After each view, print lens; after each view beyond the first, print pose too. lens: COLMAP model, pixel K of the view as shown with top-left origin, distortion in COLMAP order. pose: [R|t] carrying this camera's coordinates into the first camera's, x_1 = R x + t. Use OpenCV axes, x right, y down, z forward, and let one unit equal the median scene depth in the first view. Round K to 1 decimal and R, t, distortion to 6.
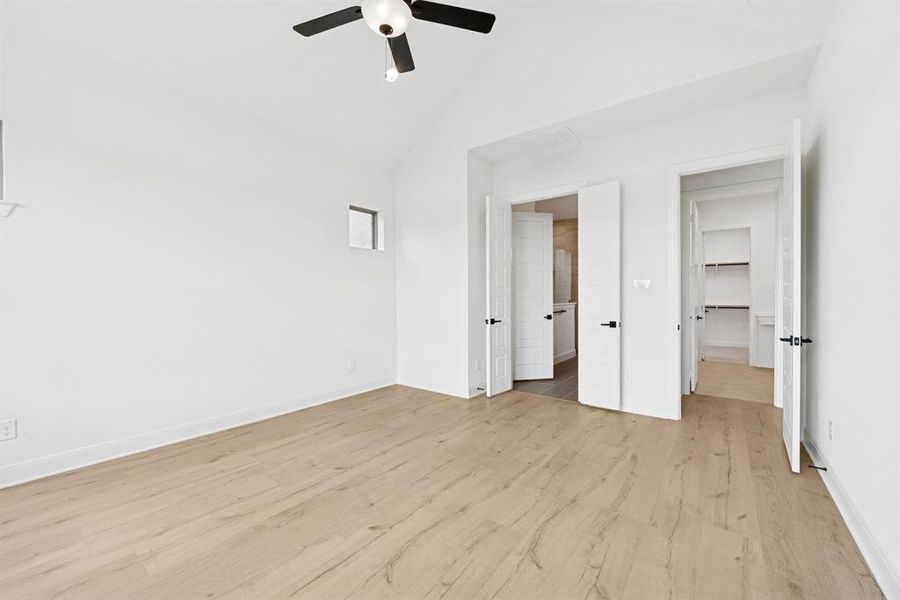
lens RADIAL K [[363.4, 0, 446.7], [0, 363.4, 296.4], [0, 0, 1]] dist [0.003164, -0.000131]
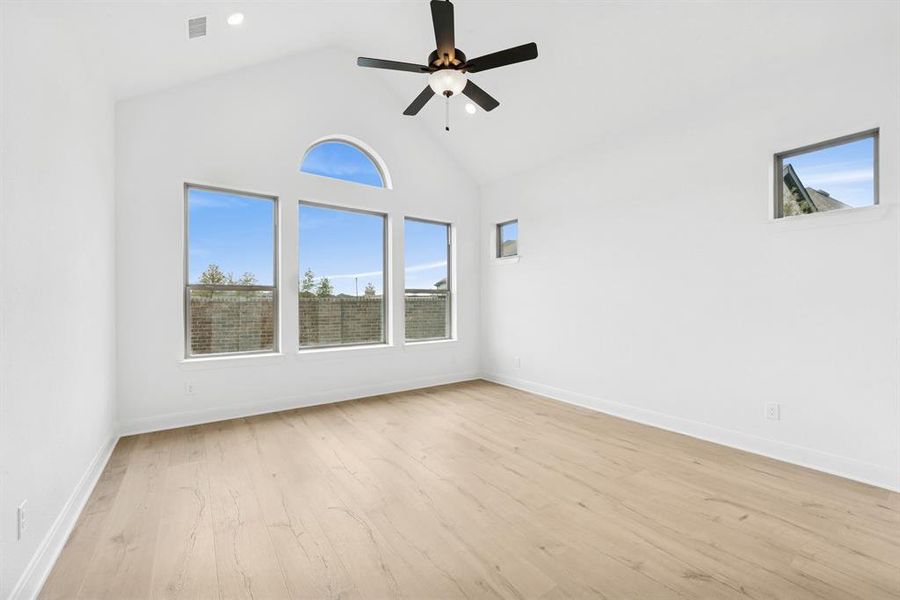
lens RADIAL K [[363.4, 0, 452.4], [0, 363.4, 298.8], [0, 0, 1]] dist [0.003164, -0.000131]
pose [[-0.291928, -0.005205, -0.956426, 0.790655], [0.001117, 0.999983, -0.005783, 0.002837], [0.956440, -0.002757, -0.291917, 1.036218]]
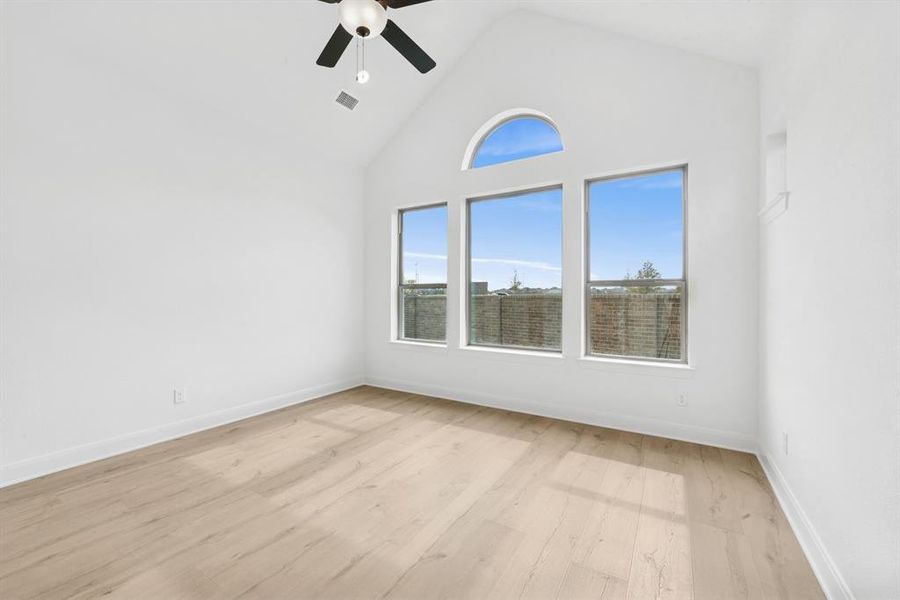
lens RADIAL K [[363.4, 0, 450.5], [0, 363.4, 298.1], [0, 0, 1]] dist [0.003164, -0.000131]
pose [[-0.994332, -0.001008, -0.106313, -0.221704], [-0.001154, 0.999998, 0.001304, 0.003171], [0.106312, 0.001420, -0.994332, 1.505718]]
